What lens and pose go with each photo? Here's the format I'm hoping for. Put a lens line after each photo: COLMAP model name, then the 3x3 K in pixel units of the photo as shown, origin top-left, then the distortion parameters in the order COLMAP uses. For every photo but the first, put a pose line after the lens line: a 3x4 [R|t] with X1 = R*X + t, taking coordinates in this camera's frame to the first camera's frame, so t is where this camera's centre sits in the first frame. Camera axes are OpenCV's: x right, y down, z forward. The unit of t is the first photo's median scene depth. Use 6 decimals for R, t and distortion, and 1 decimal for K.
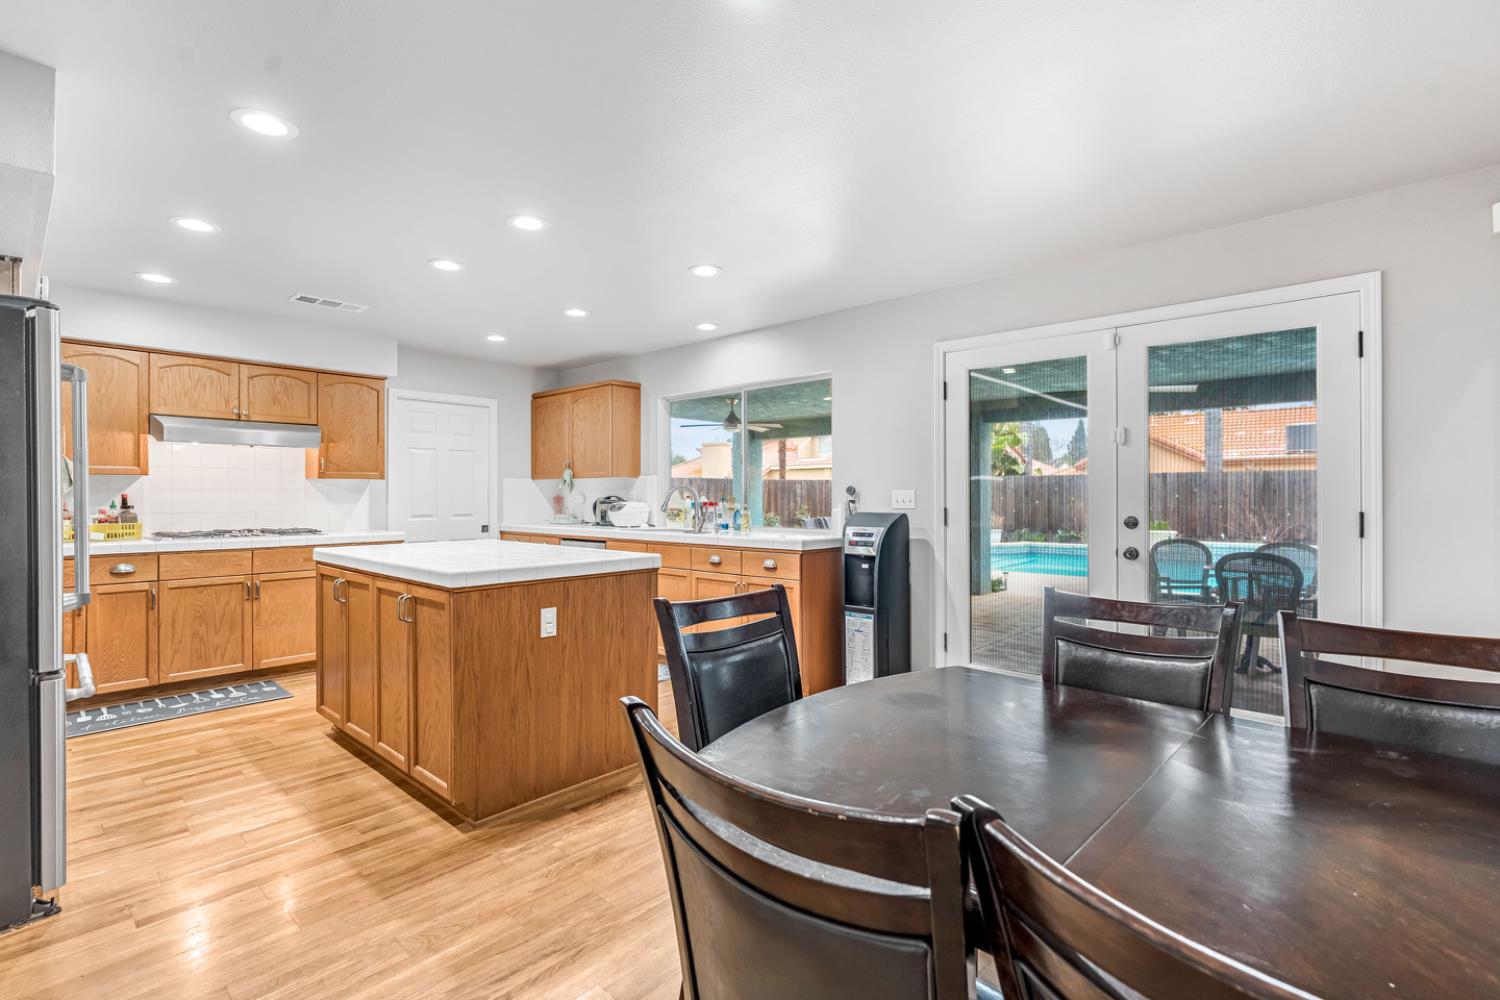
lens RADIAL K [[673.9, 0, 750.0], [0, 673.9, 500.0], [0, 0, 1]] dist [0.000197, 0.000125]
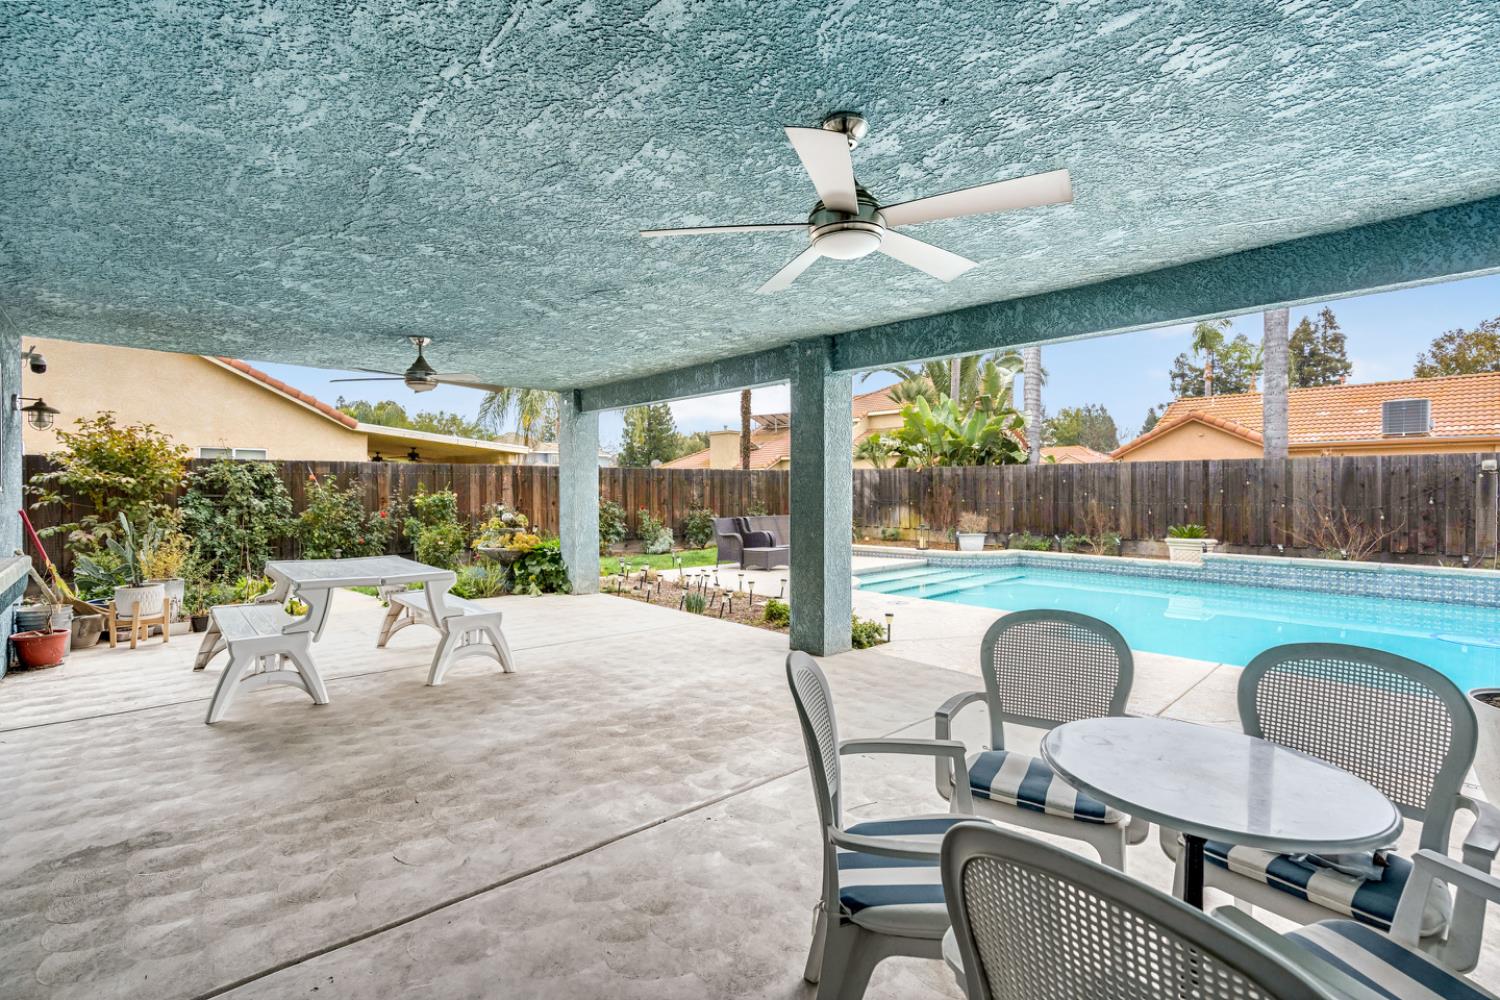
lens RADIAL K [[667.4, 0, 750.0], [0, 667.4, 500.0], [0, 0, 1]] dist [-0.003284, -0.000654]
pose [[0.995778, 0.005253, -0.091640, 0.162312], [-0.004127, 0.999914, 0.012474, -0.003097], [0.091697, -0.012044, 0.995714, 0.194720]]
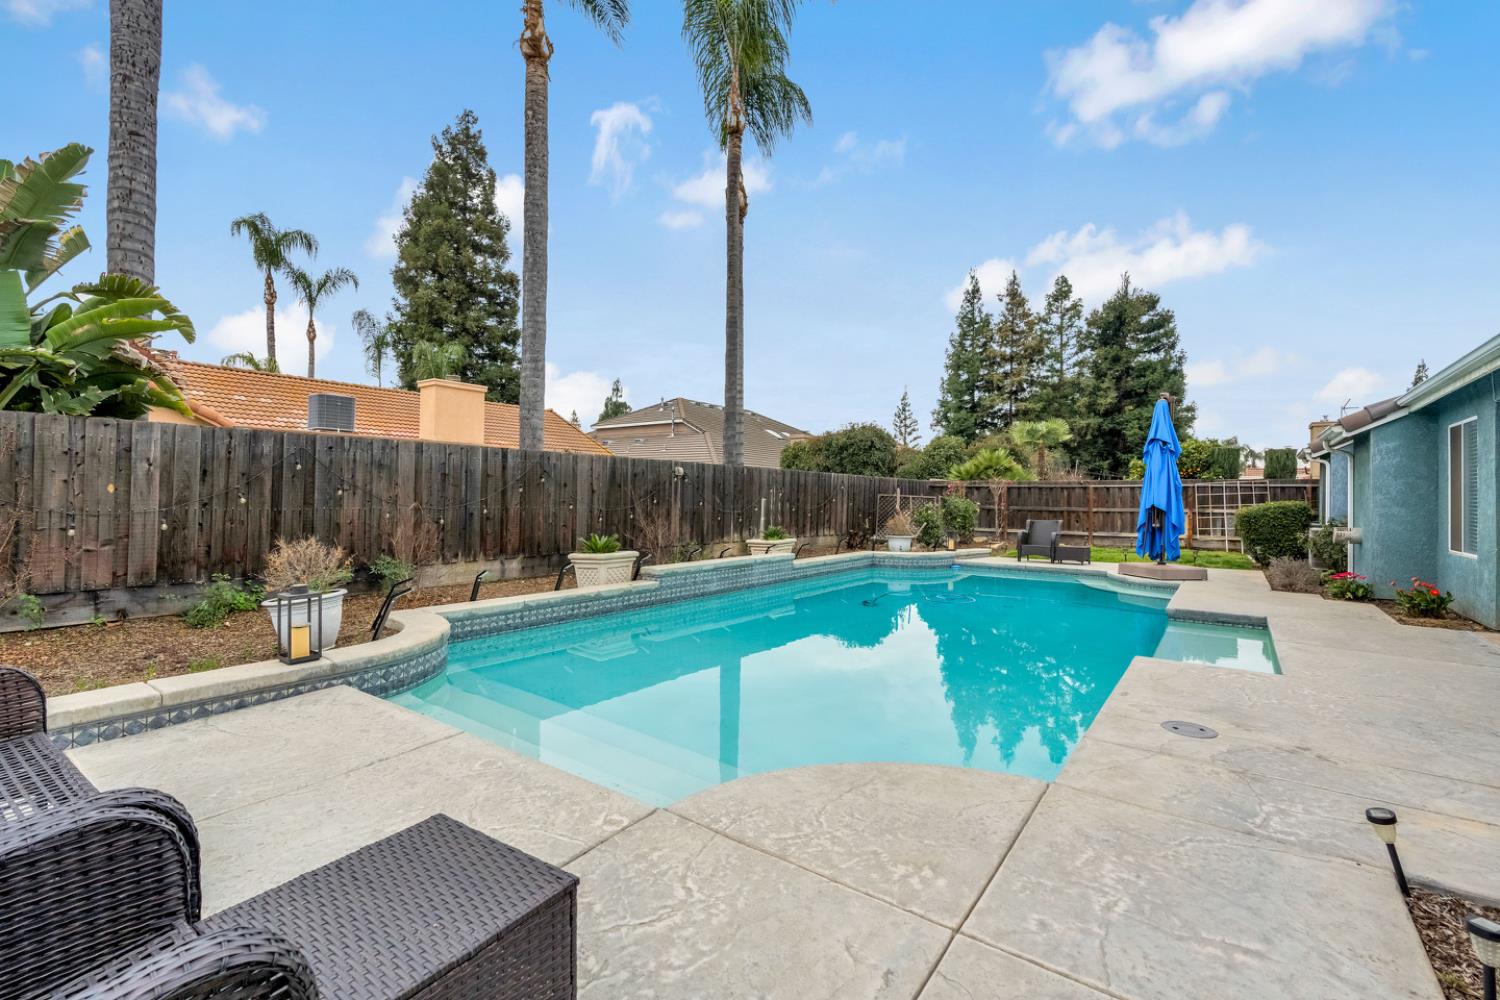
lens RADIAL K [[667.4, 0, 750.0], [0, 667.4, 500.0], [0, 0, 1]] dist [-0.003284, -0.000654]
pose [[-0.098704, -0.002268, 0.995114, 0.035856], [-0.007217, 0.999973, 0.001563, 0.000104], [-0.995091, -0.007028, -0.098717, 0.778619]]
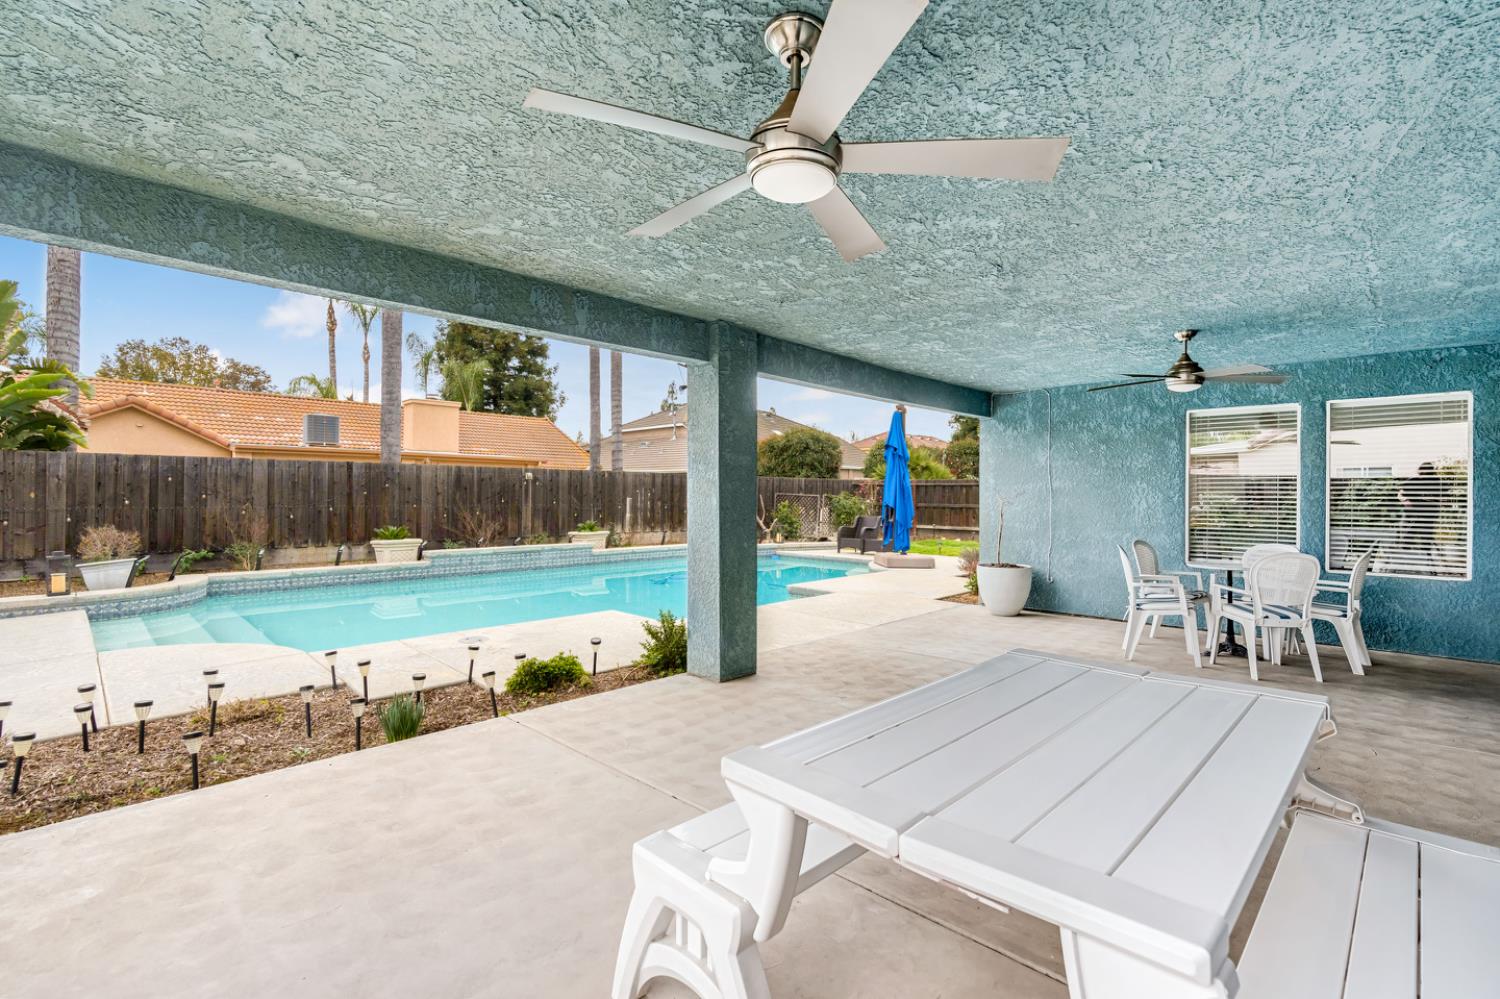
lens RADIAL K [[673.9, 0, 750.0], [0, 673.9, 499.5], [0, 0, 1]] dist [0.000197, 0.000125]
pose [[0.042087, -0.005072, 0.999101, -0.107740], [-0.002183, 0.999984, 0.005168, -0.003428], [-0.999112, -0.002399, 0.042076, 0.477671]]
